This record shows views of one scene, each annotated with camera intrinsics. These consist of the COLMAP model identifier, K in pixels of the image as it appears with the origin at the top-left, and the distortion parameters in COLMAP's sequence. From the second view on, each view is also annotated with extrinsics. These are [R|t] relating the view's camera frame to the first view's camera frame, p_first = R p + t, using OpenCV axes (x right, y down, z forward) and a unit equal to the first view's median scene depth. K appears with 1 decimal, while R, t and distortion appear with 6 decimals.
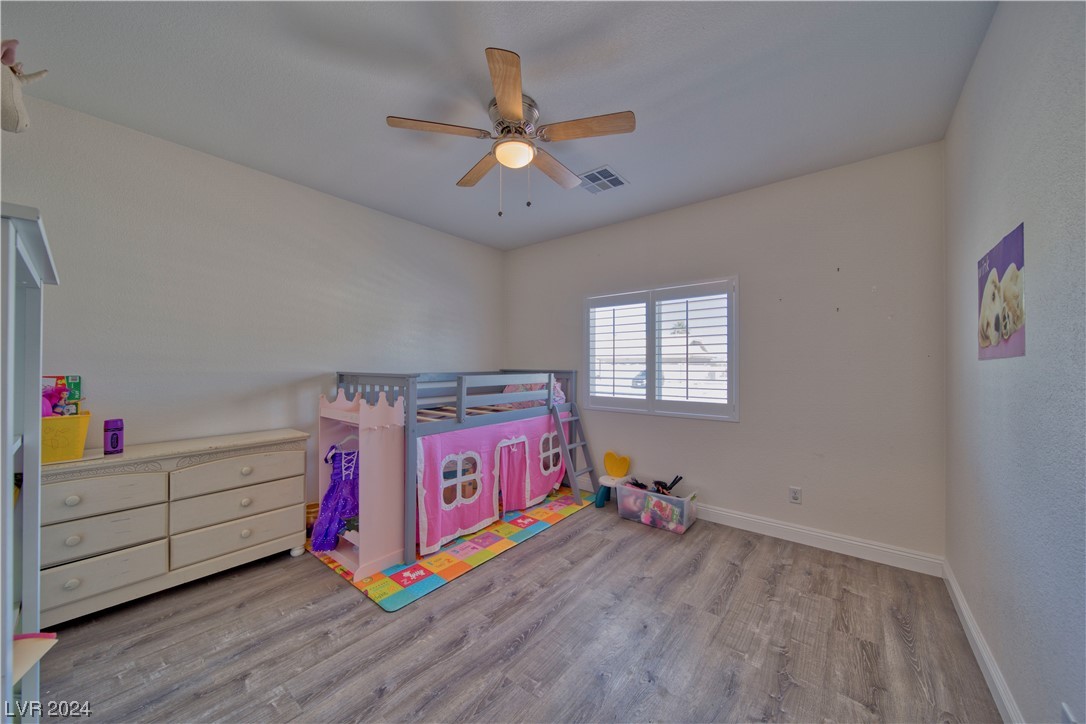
lens RADIAL K [[380.8, 0, 542.6], [0, 380.8, 361.5], [0, 0, 1]] dist [0.001127, -0.002156]
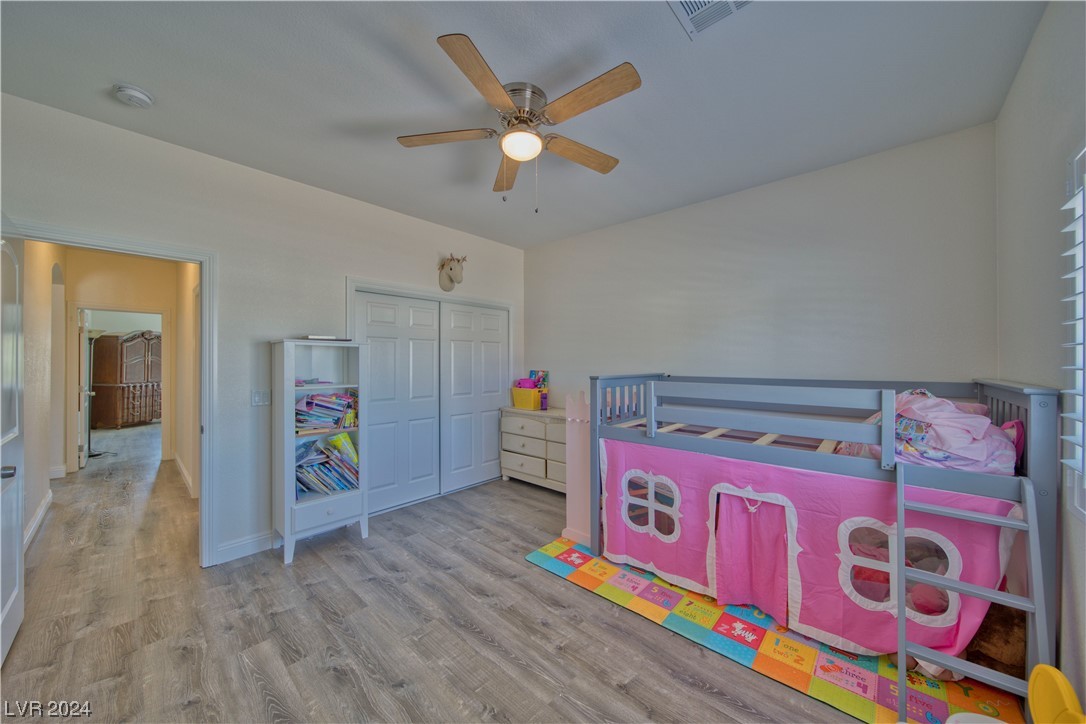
lens RADIAL K [[380.8, 0, 542.6], [0, 380.8, 361.5], [0, 0, 1]] dist [0.001127, -0.002156]
pose [[-0.063470, -0.004566, -0.997973, 0.676153], [0.009552, 0.999941, -0.005183, -0.003797], [0.997938, -0.009862, -0.063423, 0.866382]]
